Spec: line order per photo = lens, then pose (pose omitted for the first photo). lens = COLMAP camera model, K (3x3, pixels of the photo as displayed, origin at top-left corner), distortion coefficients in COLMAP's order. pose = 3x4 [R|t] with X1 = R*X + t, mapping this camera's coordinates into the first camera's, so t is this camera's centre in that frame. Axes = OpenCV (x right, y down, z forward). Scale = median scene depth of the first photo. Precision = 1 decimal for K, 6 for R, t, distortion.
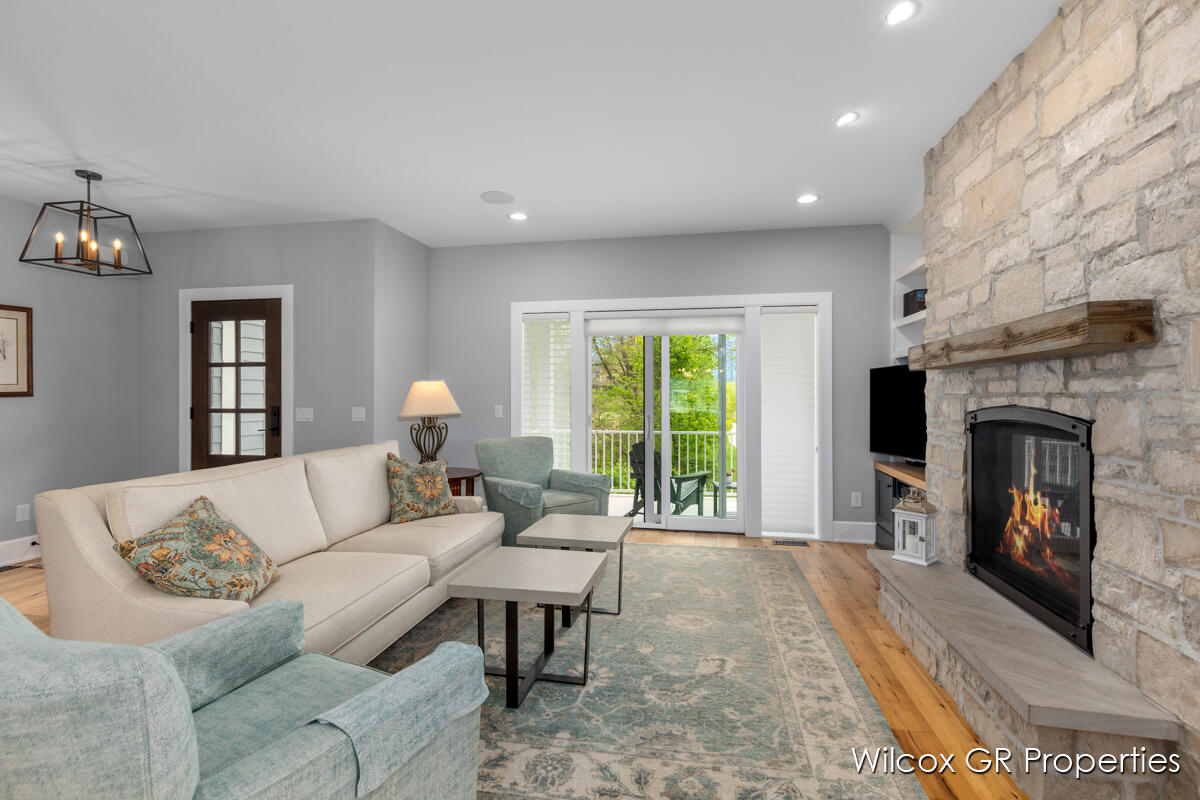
lens RADIAL K [[542.6, 0, 605.4], [0, 542.6, 394.3], [0, 0, 1]] dist [-0.001331, -0.000447]
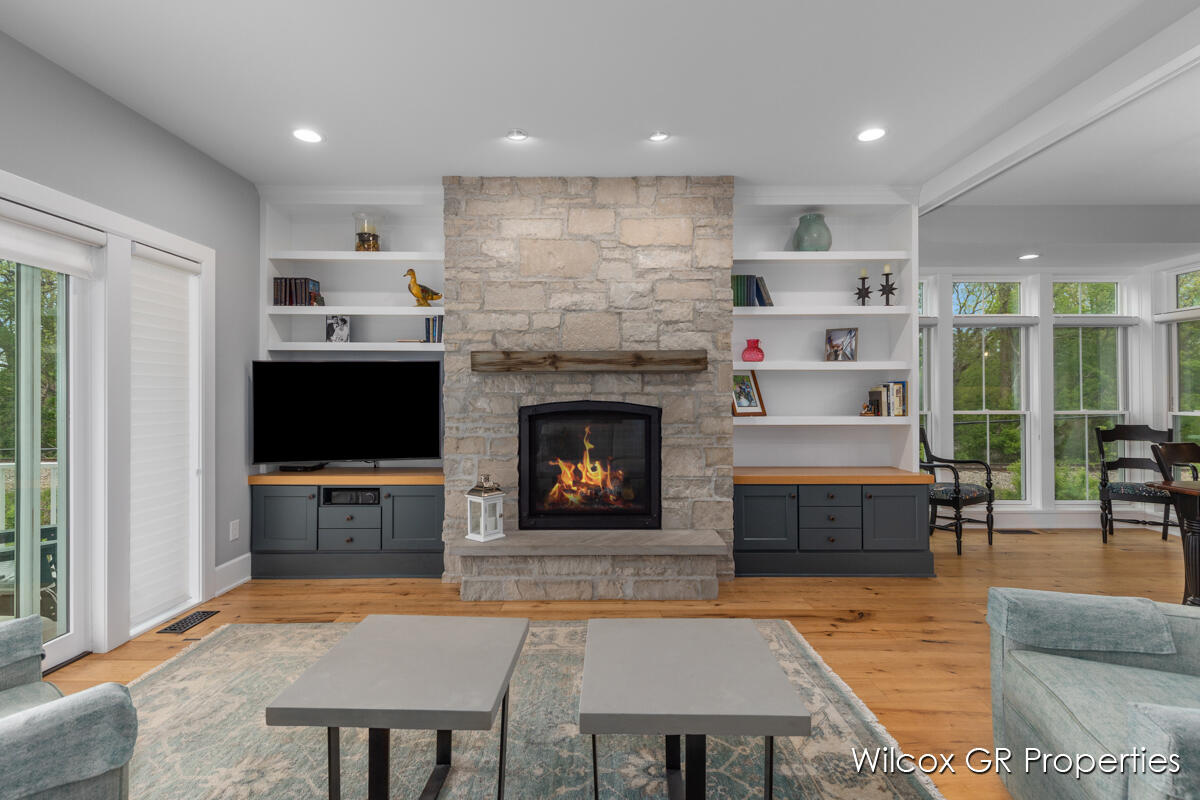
lens RADIAL K [[540.3, 0, 605.8], [0, 540.3, 392.6], [0, 0, 1]] dist [0.002279, 0.000071]
pose [[-0.190655, 0.003849, 0.981650, -0.707114], [-0.000760, 0.999991, -0.004069, 0.003656], [-0.981657, -0.001522, -0.190651, 1.144067]]
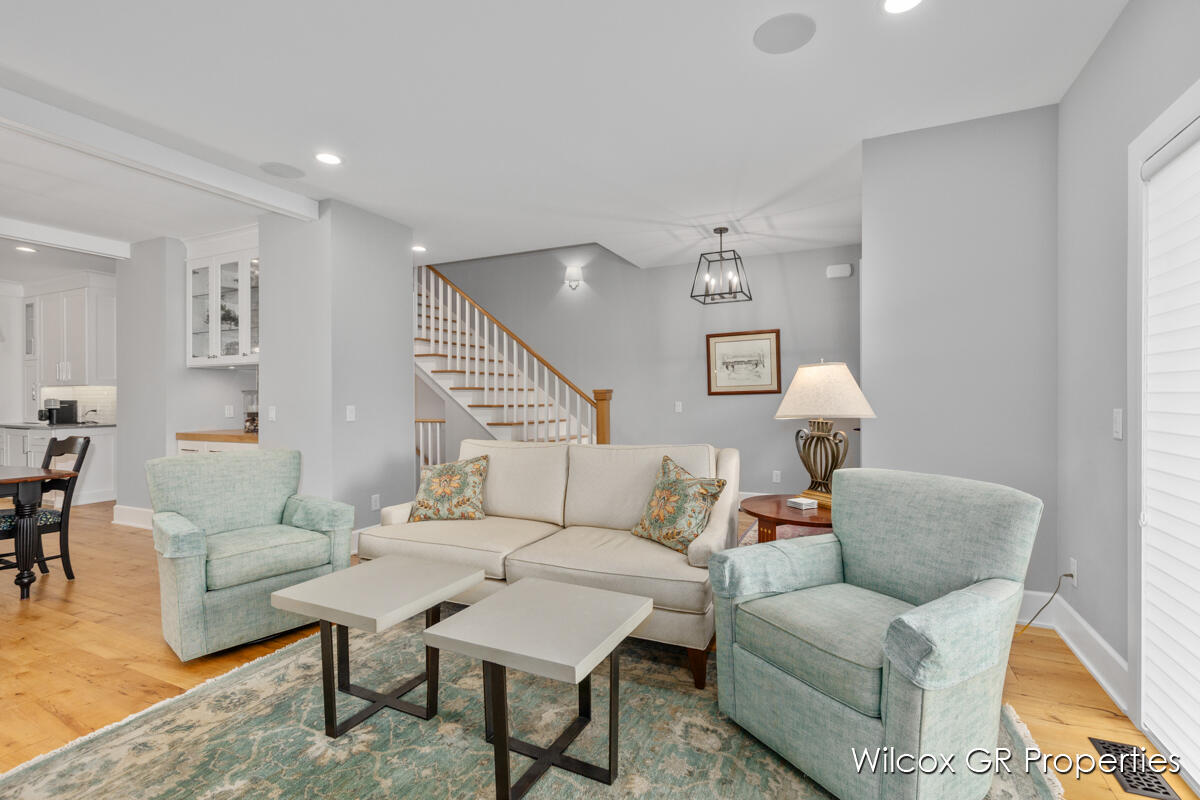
lens RADIAL K [[538.4, 0, 609.3], [0, 538.4, 399.8], [0, 0, 1]] dist [0.003460, 0.000146]
pose [[-0.243009, 0.006522, -0.970002, 0.604009], [0.006075, 0.999968, 0.005201, 0.016489], [0.970005, -0.004629, -0.243041, 1.489495]]
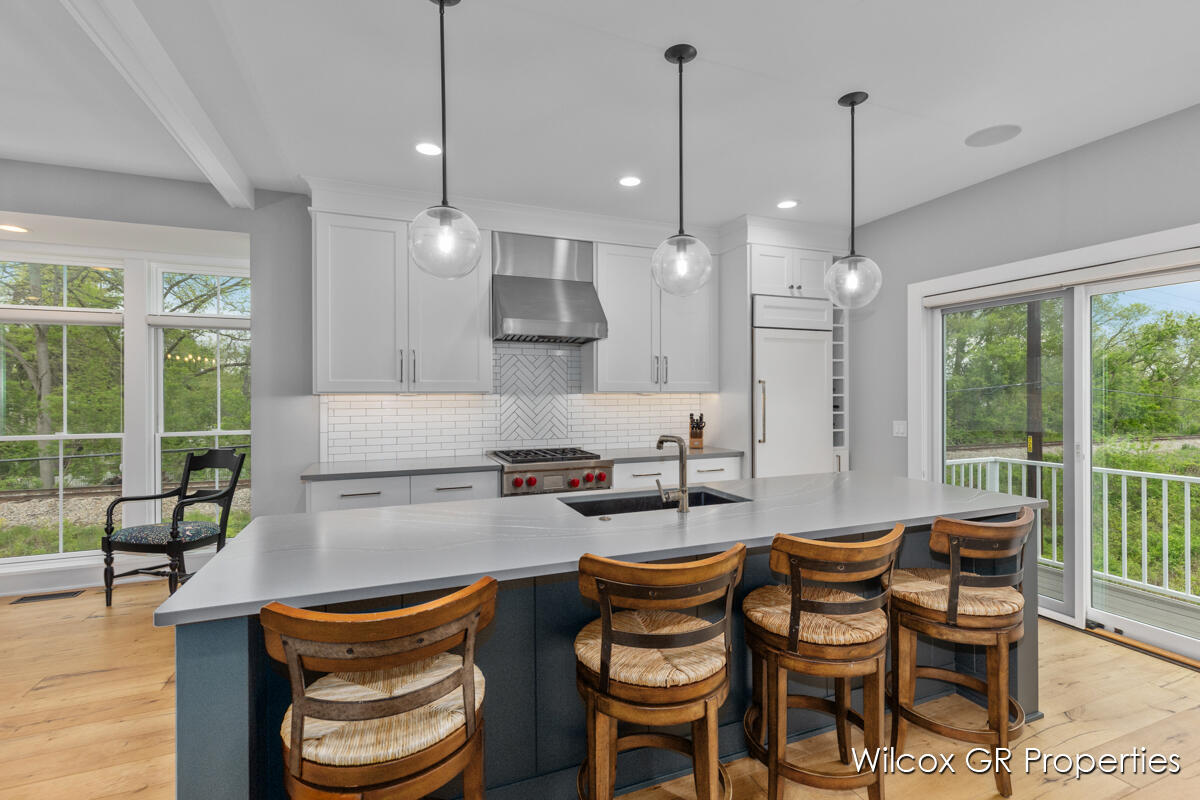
lens RADIAL K [[543.9, 0, 606.6], [0, 543.9, 399.1], [0, 0, 1]] dist [0.002266, 0.000446]
pose [[-0.542874, -0.002571, 0.839810, -1.126349], [0.001673, 0.999990, 0.004143, -0.042650], [-0.839813, 0.003654, -0.542864, -1.108439]]
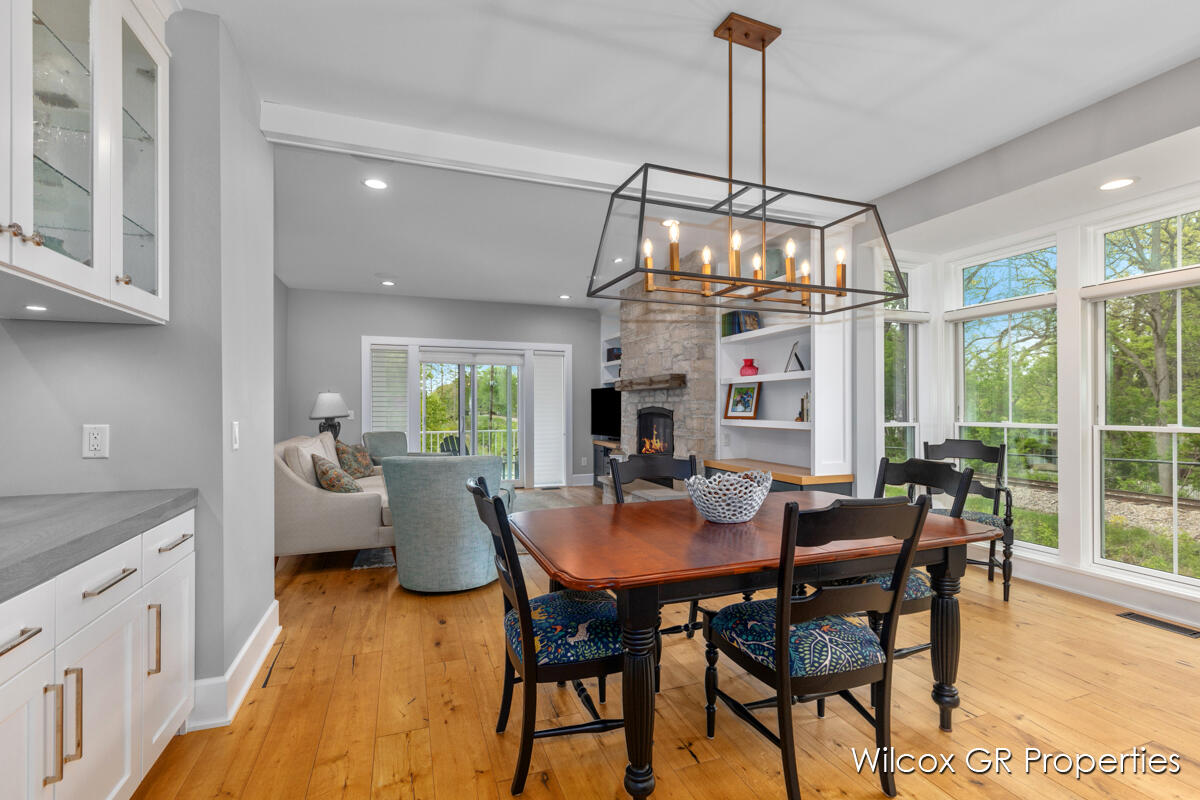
lens RADIAL K [[543.9, 0, 606.6], [0, 543.9, 399.1], [0, 0, 1]] dist [0.002266, 0.000446]
pose [[0.853493, 0.006003, 0.521070, -0.744259], [-0.000533, 0.999943, -0.010647, 0.011793], [-0.521105, 0.008809, 0.853447, -1.036572]]
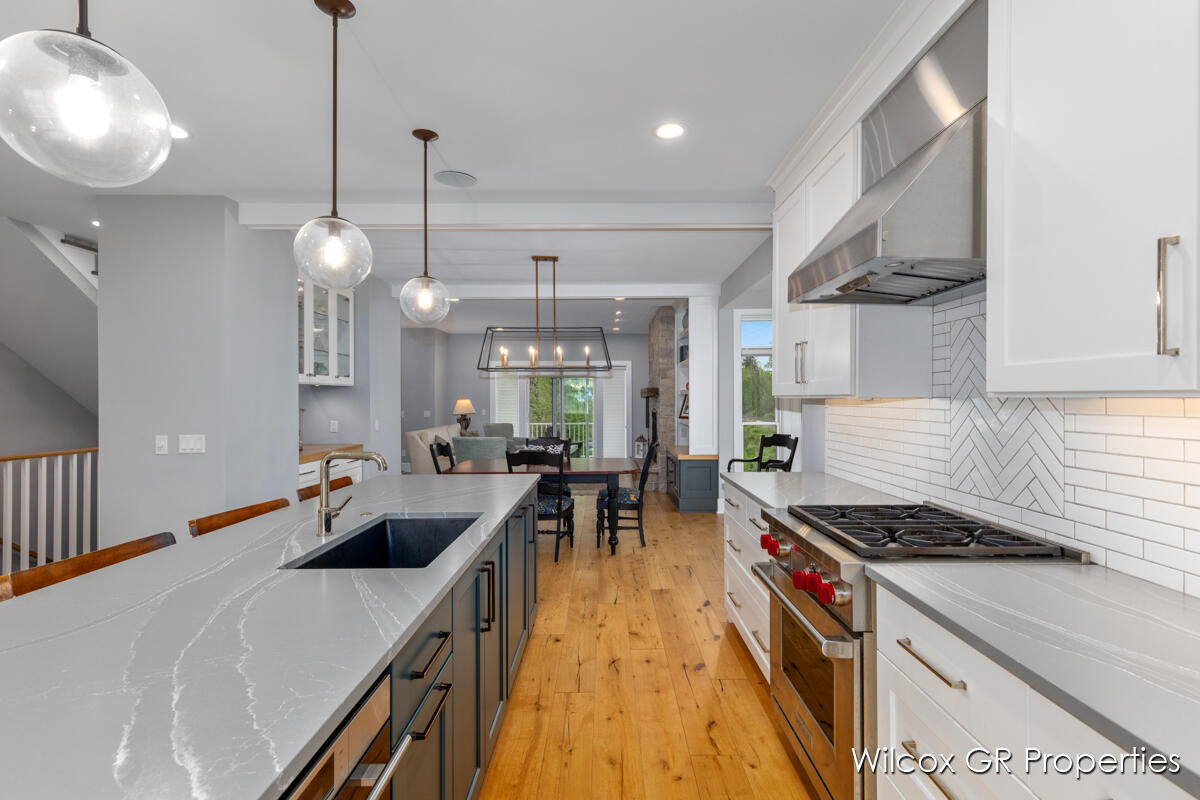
lens RADIAL K [[542.6, 0, 605.4], [0, 542.6, 394.3], [0, 0, 1]] dist [-0.001331, -0.000447]
pose [[0.982432, -0.003165, 0.186592, -0.266152], [0.004210, 0.999978, -0.005207, -0.055946], [-0.186571, 0.005902, 0.982424, -2.447659]]
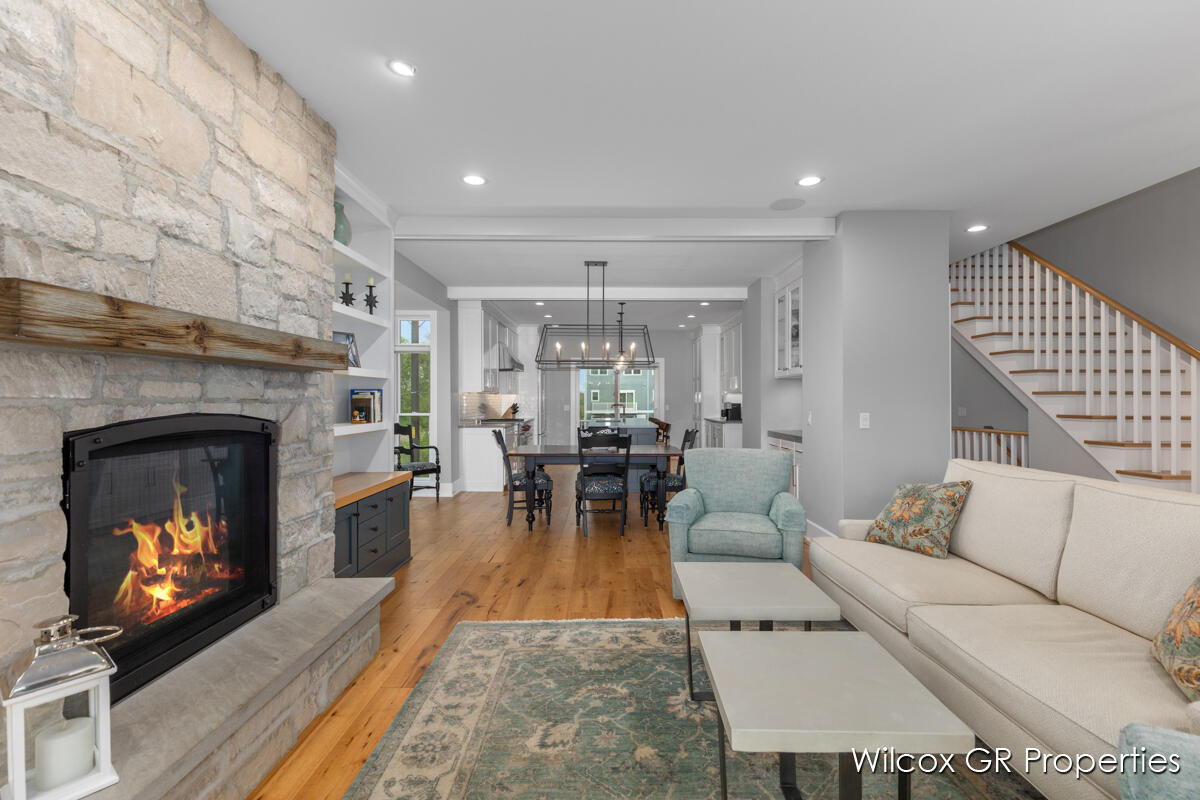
lens RADIAL K [[538.4, 0, 609.3], [0, 538.4, 399.8], [0, 0, 1]] dist [0.003460, 0.000146]
pose [[-0.981222, 0.000592, -0.192883, 0.271181], [0.001132, 0.999996, -0.002687, 0.002117], [0.192881, -0.002855, -0.981218, 1.772905]]
